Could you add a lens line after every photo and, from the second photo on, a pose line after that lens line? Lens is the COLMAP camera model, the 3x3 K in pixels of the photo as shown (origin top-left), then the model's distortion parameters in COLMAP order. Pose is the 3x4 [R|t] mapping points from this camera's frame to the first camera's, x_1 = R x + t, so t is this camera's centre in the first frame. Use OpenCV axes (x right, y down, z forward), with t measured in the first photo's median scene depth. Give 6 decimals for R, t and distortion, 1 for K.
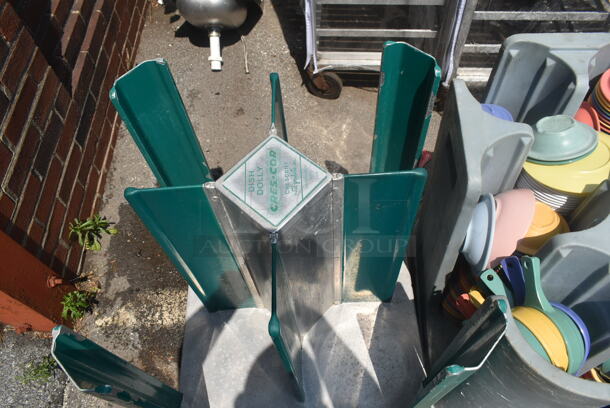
lens RADIAL K [[466.5, 0, 309.7], [0, 466.5, 204.1], [0, 0, 1]] dist [-0.008838, 0.006930]
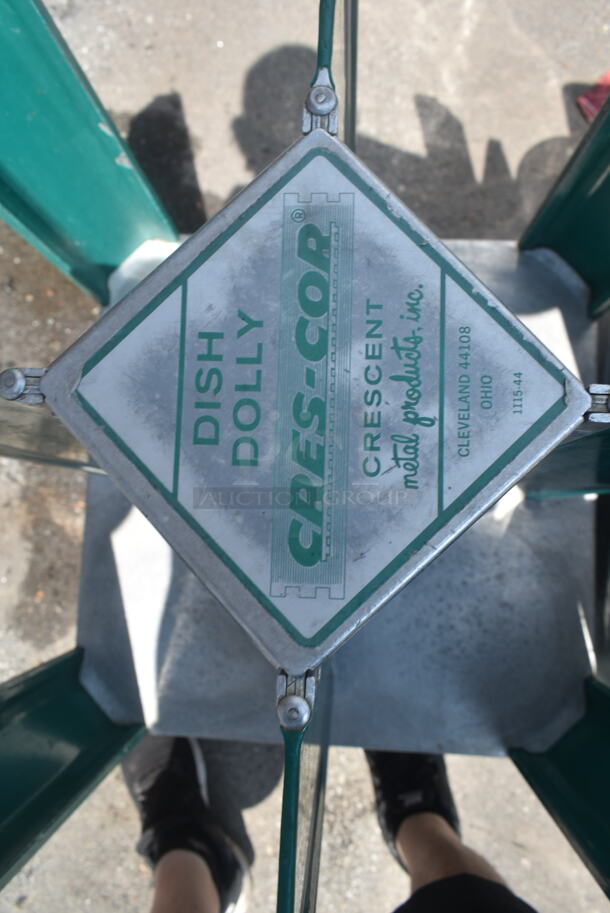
lens RADIAL K [[698.2, 0, 303.1], [0, 698.2, 459.4], [0, 0, 1]] dist [-0.008838, 0.006930]
pose [[0.995929, 0.087365, -0.022207, -0.029148], [-0.069246, 0.899196, 0.432031, -0.066600], [0.057712, -0.428735, 0.901585, 0.285862]]
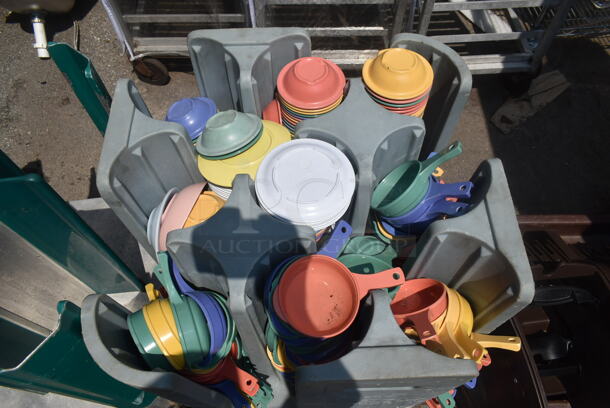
lens RADIAL K [[466.5, 0, 303.5], [0, 466.5, 205.1], [0, 0, 1]] dist [-0.008838, 0.006930]
pose [[0.996136, -0.048430, 0.073258, 0.322330], [0.044265, 0.997367, 0.057437, -0.017368], [-0.075847, -0.053972, 0.995658, -0.029579]]
